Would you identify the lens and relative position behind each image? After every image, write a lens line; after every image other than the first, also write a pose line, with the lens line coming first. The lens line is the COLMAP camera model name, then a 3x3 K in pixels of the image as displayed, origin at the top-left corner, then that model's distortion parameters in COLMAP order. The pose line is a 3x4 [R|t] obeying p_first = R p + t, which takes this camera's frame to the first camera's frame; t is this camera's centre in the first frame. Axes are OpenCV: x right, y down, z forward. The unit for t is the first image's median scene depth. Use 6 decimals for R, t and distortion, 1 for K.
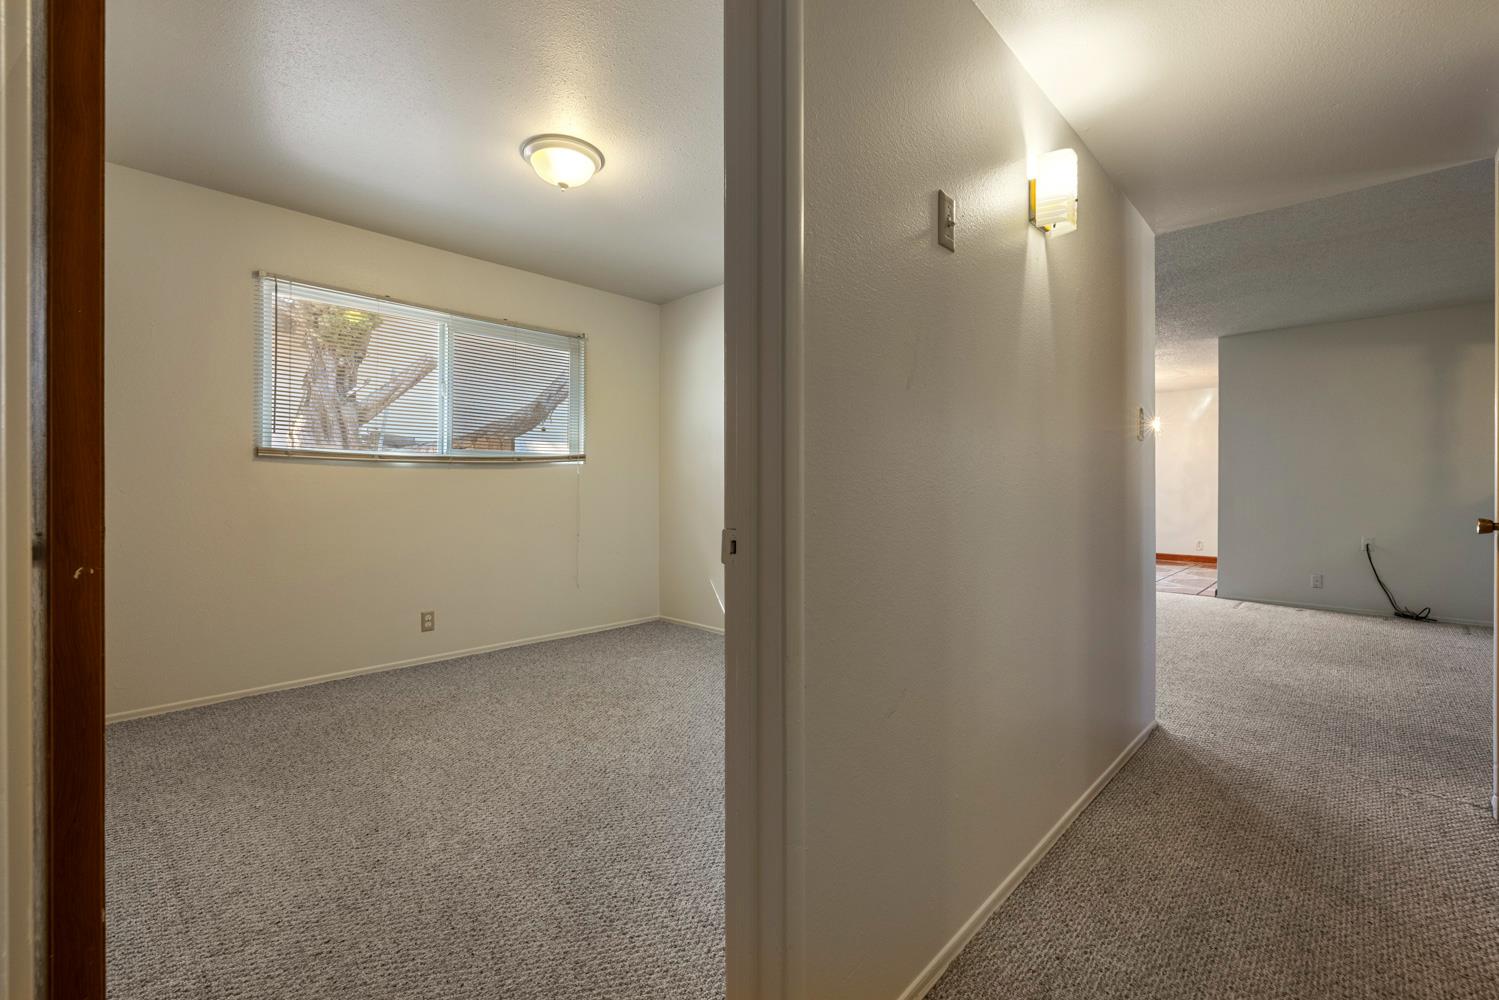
lens RADIAL K [[635.6, 0, 748.0], [0, 635.6, 481.4], [0, 0, 1]] dist [0.001174, -0.000188]
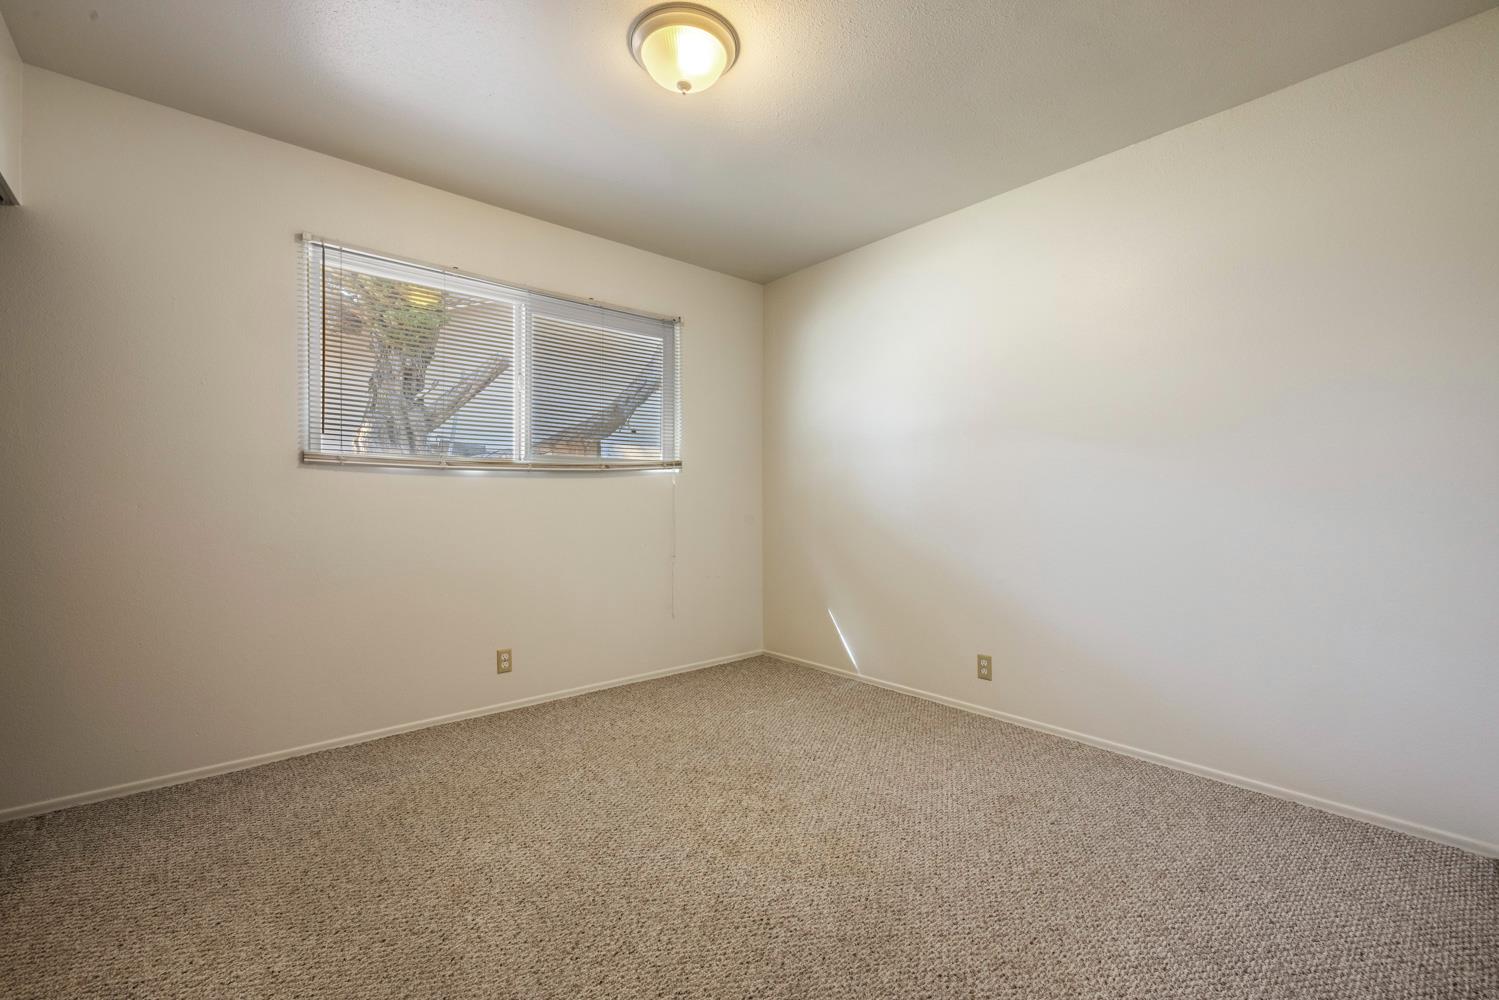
lens RADIAL K [[629.5, 0, 747.8], [0, 629.5, 499.7], [0, 0, 1]] dist [0.000516, 0.000166]
pose [[0.996454, -0.000562, -0.084141, -0.129538], [0.001560, 0.999929, 0.011794, -0.000427], [0.084128, -0.011883, 0.996384, 0.230884]]
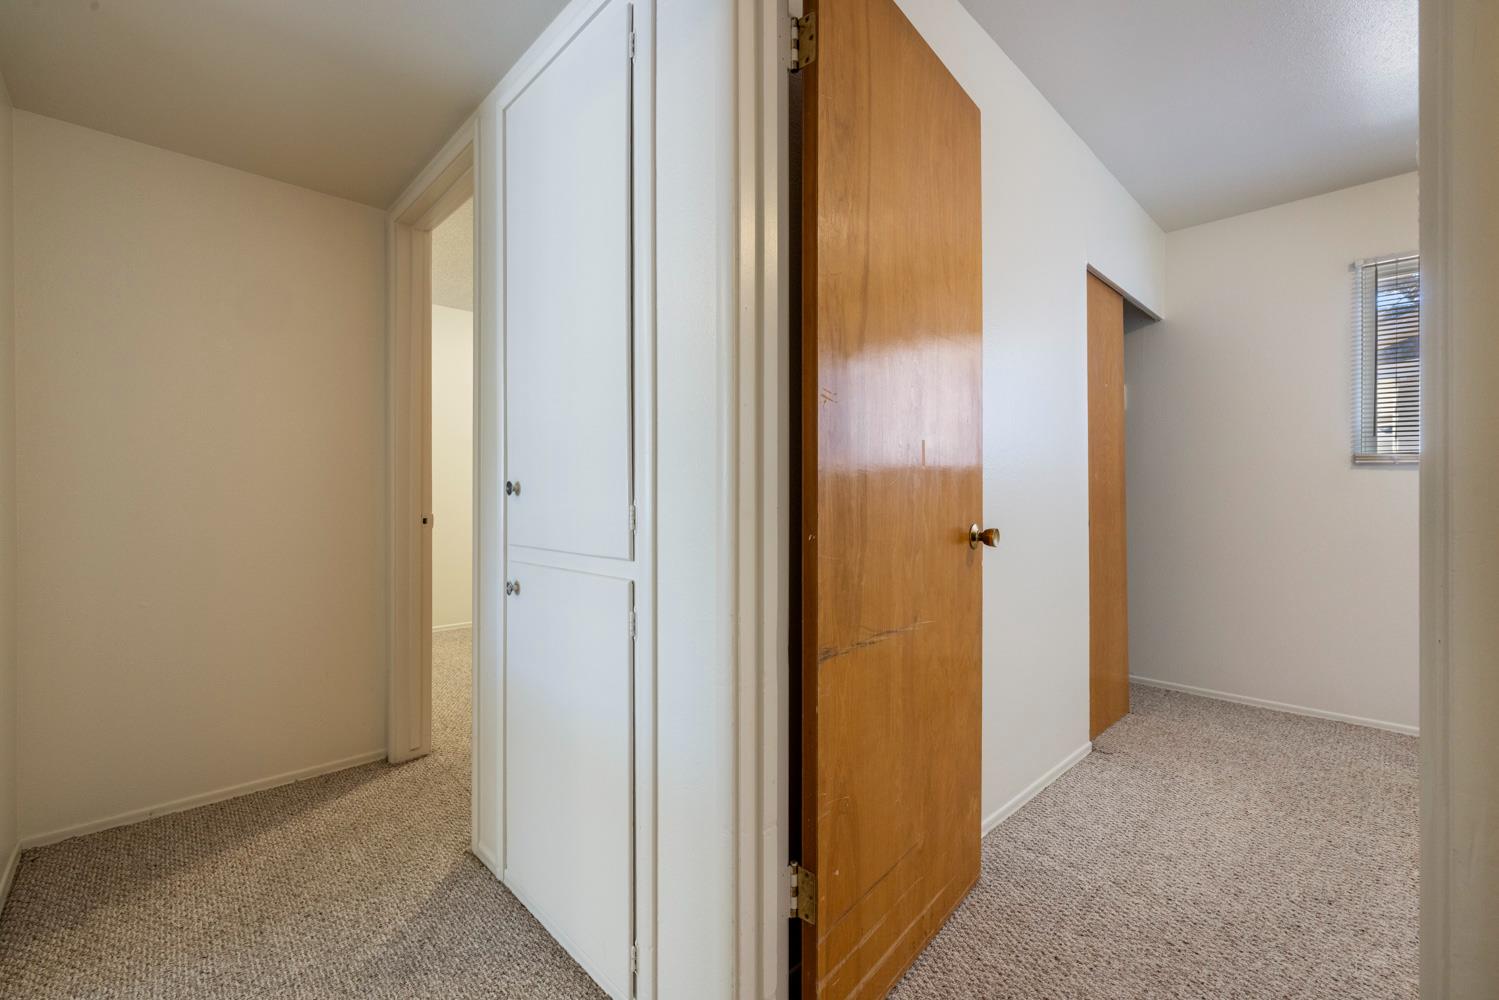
lens RADIAL K [[628.8, 0, 737.3], [0, 628.8, 493.1], [0, 0, 1]] dist [-0.000333, -0.000447]
pose [[-0.045282, -0.004079, -0.998966, 0.164224], [0.004863, 0.999979, -0.004303, 0.001499], [0.998962, -0.005052, -0.045261, 0.142792]]
